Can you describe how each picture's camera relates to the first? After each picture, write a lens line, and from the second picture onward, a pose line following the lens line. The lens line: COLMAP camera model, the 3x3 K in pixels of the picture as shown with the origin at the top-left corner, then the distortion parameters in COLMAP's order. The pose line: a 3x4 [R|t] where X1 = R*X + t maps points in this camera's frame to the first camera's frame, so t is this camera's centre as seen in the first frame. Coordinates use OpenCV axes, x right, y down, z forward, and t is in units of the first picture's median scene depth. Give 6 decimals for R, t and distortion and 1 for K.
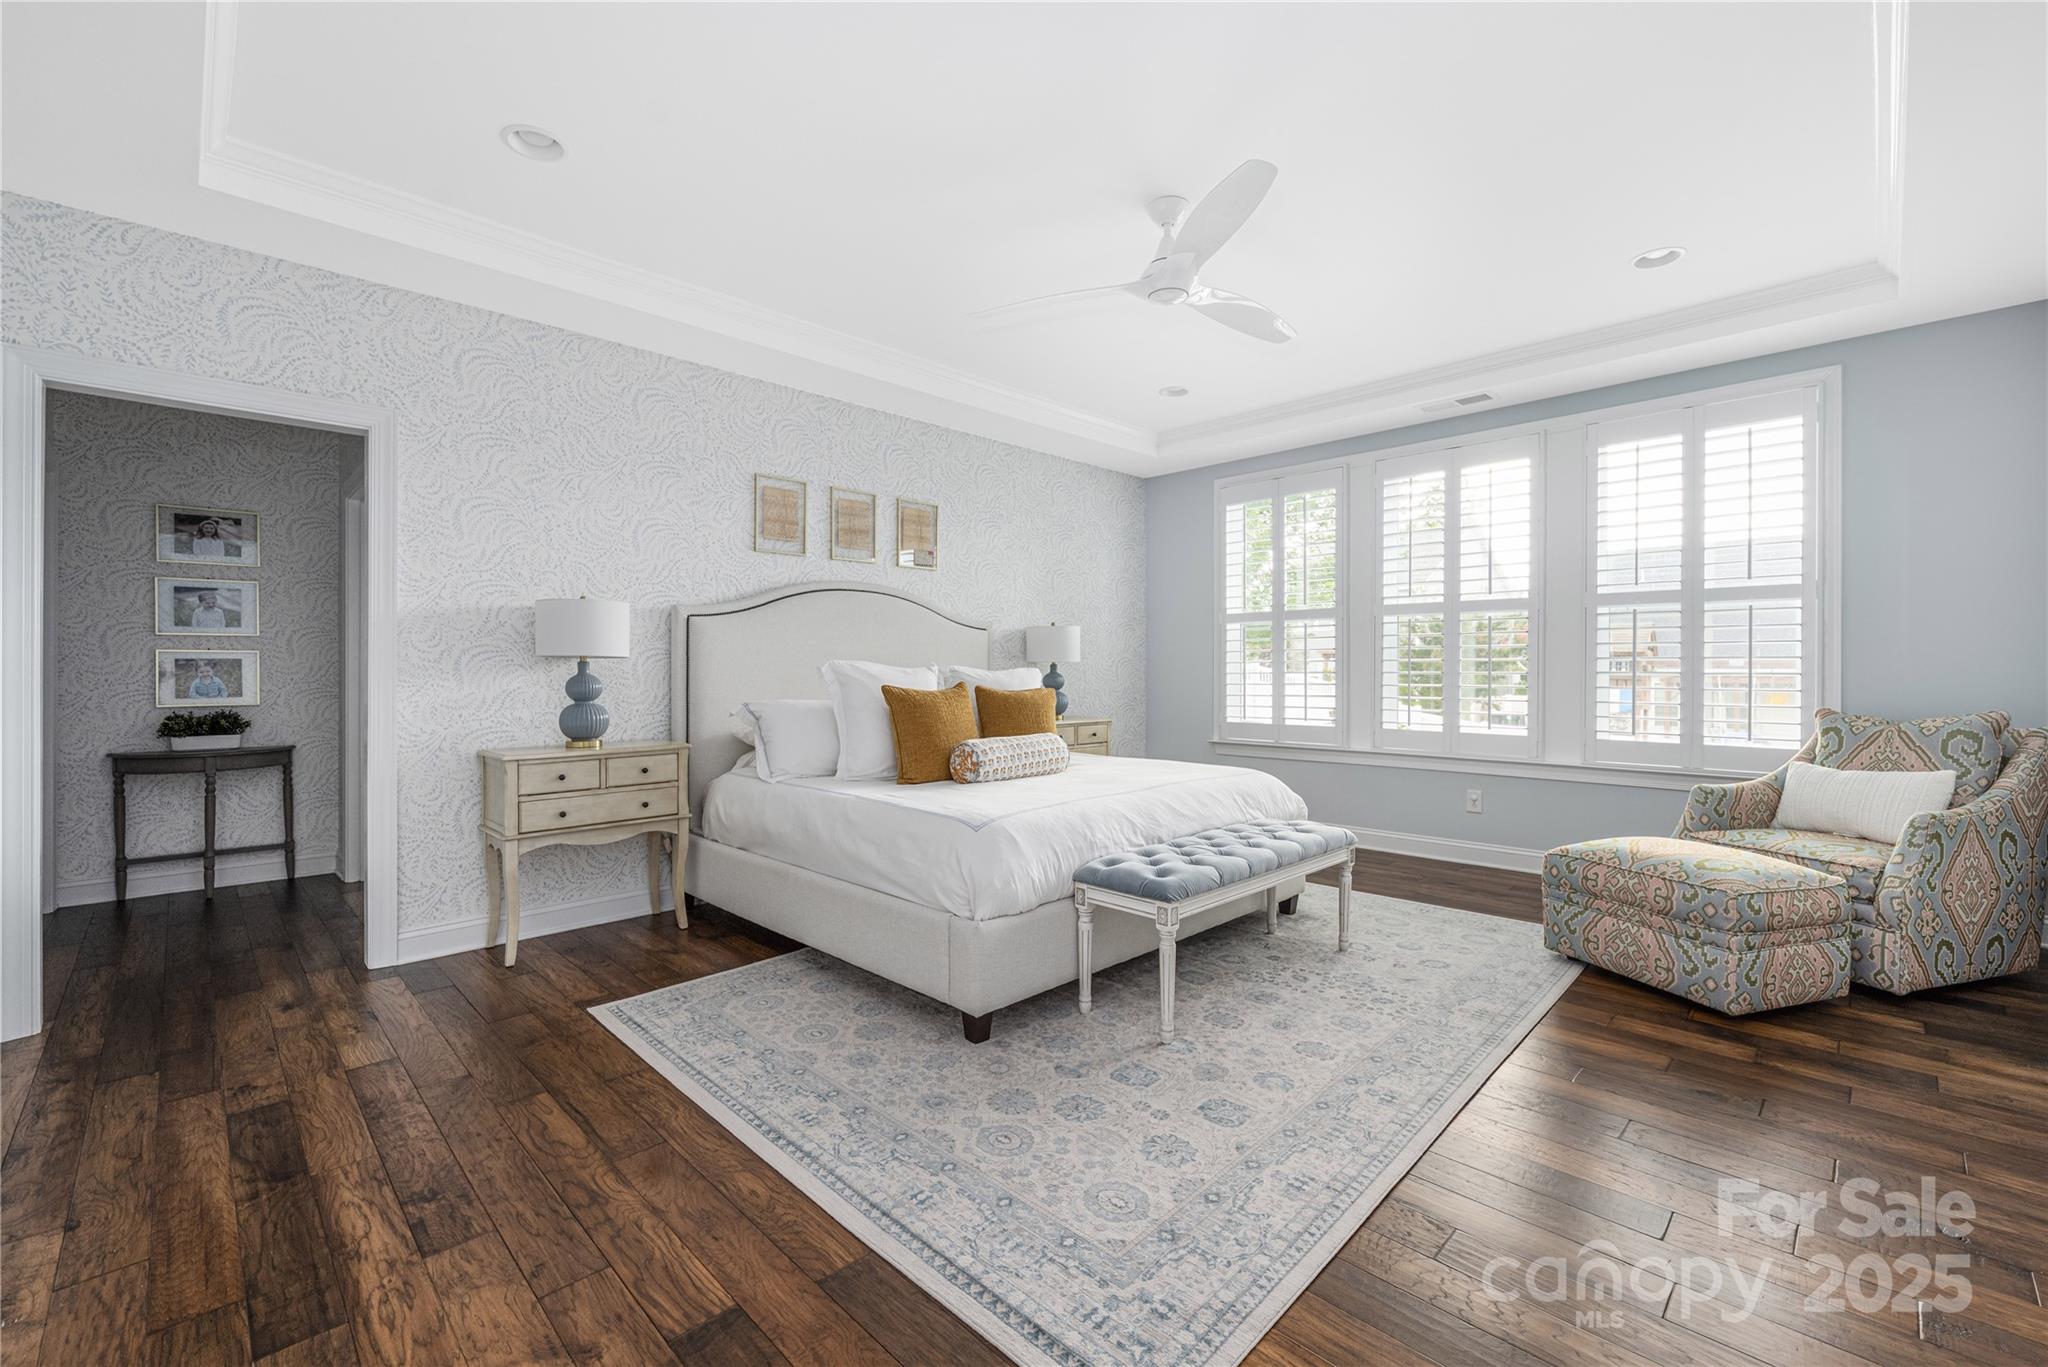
lens RADIAL K [[839.3, 0, 1027.7], [0, 839.3, 681.9], [0, 0, 1]] dist [-0.007655, 0.000467]
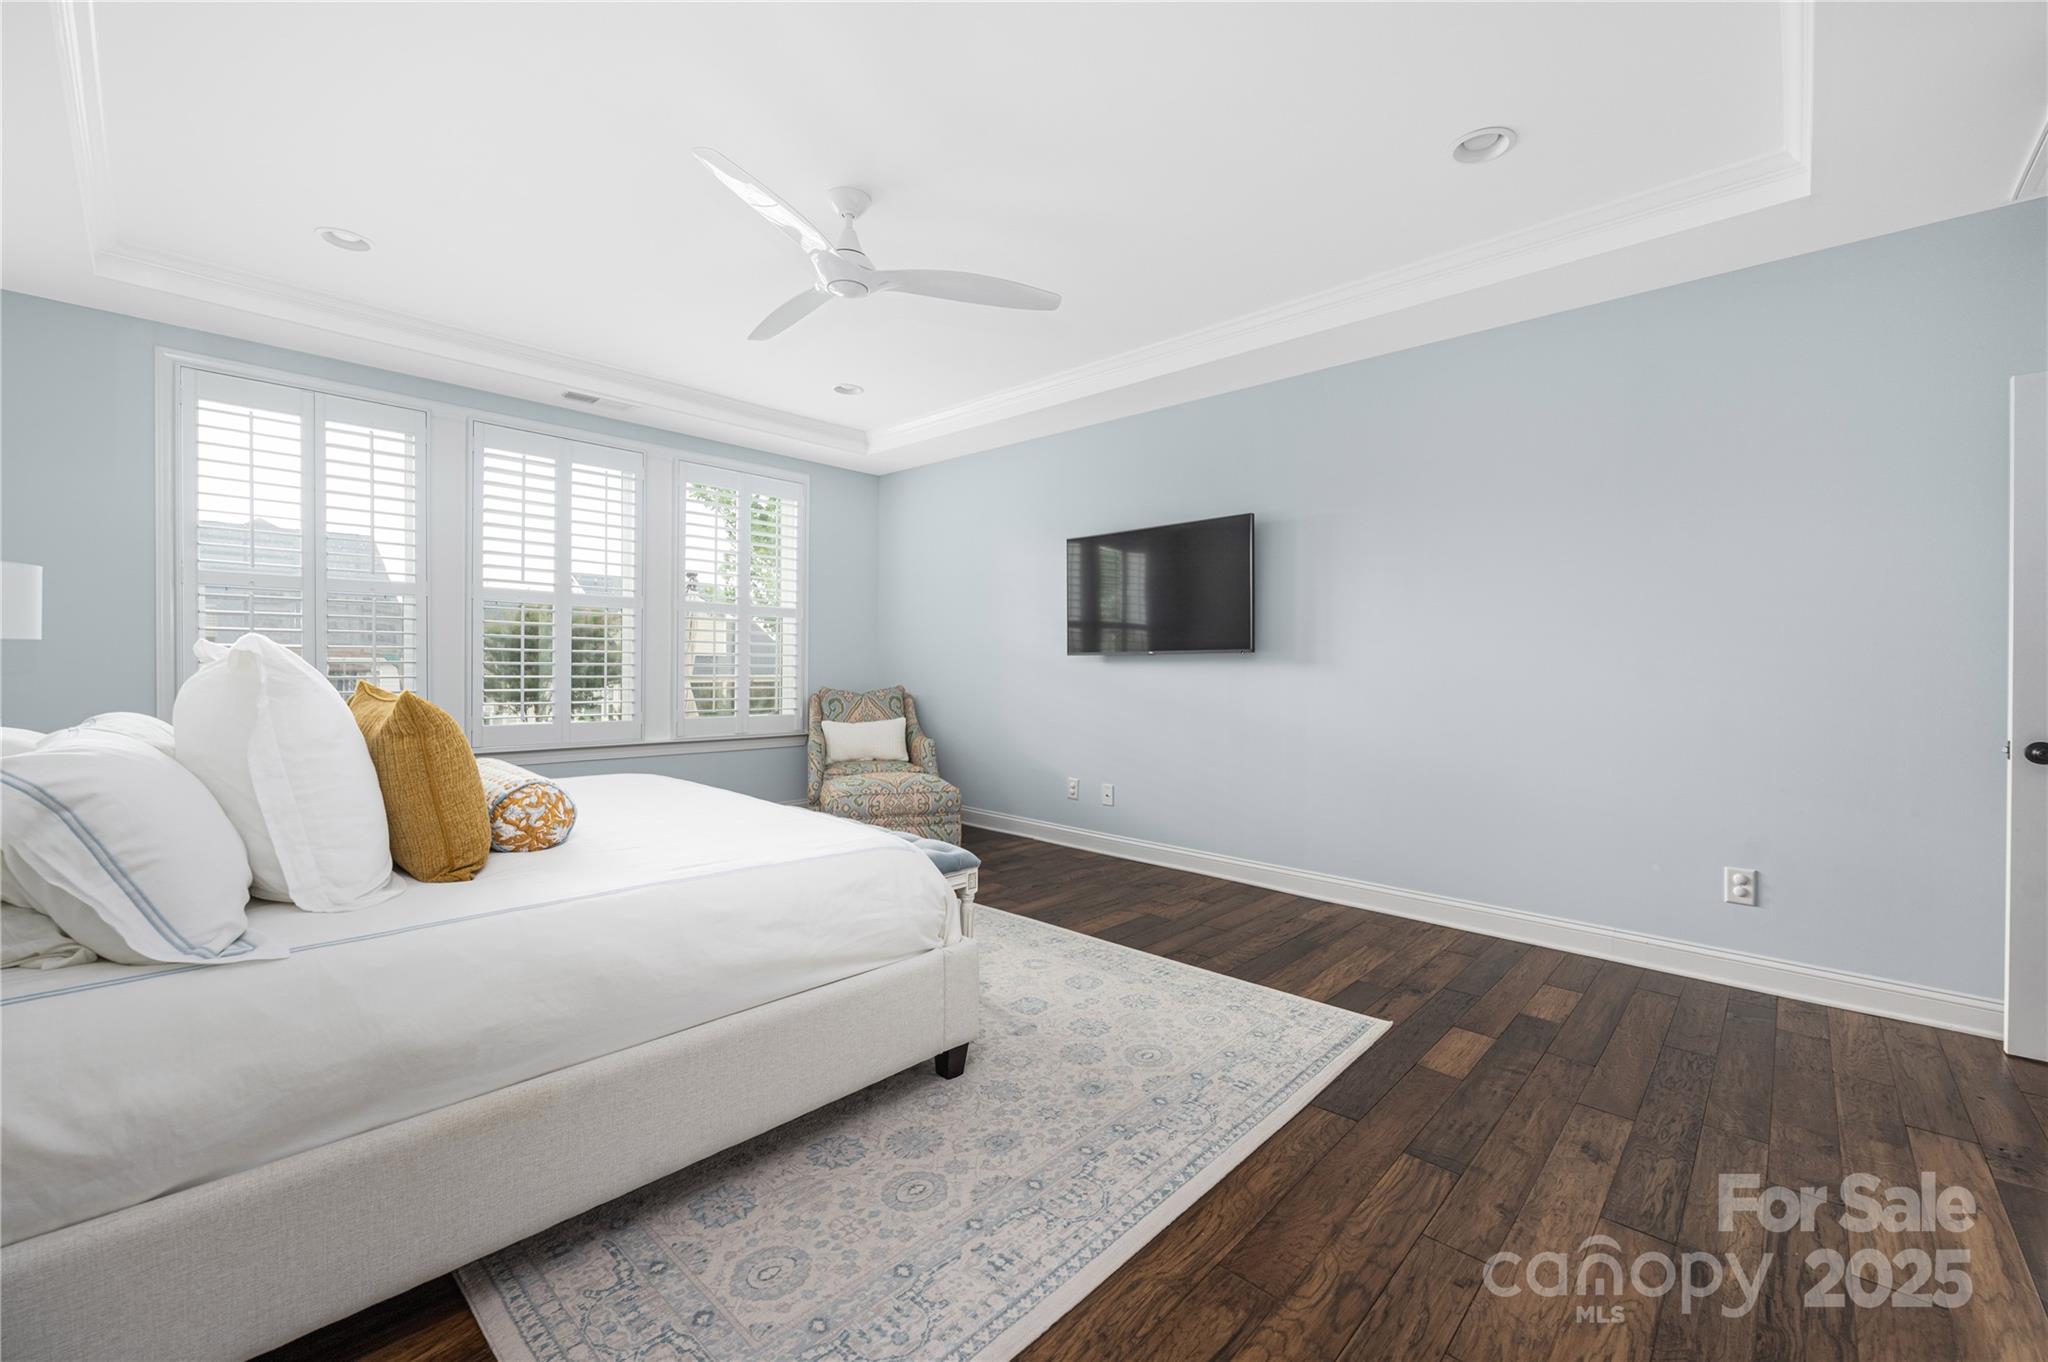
lens RADIAL K [[802.1, 0, 1027.5], [0, 802.1, 670.9], [0, 0, 1]] dist [-0.002712, -0.000262]
pose [[-0.006578, -0.006740, 0.999956, -0.980378], [0.003239, 0.999972, 0.006761, -0.014705], [-0.999973, 0.003283, -0.006556, 0.979119]]
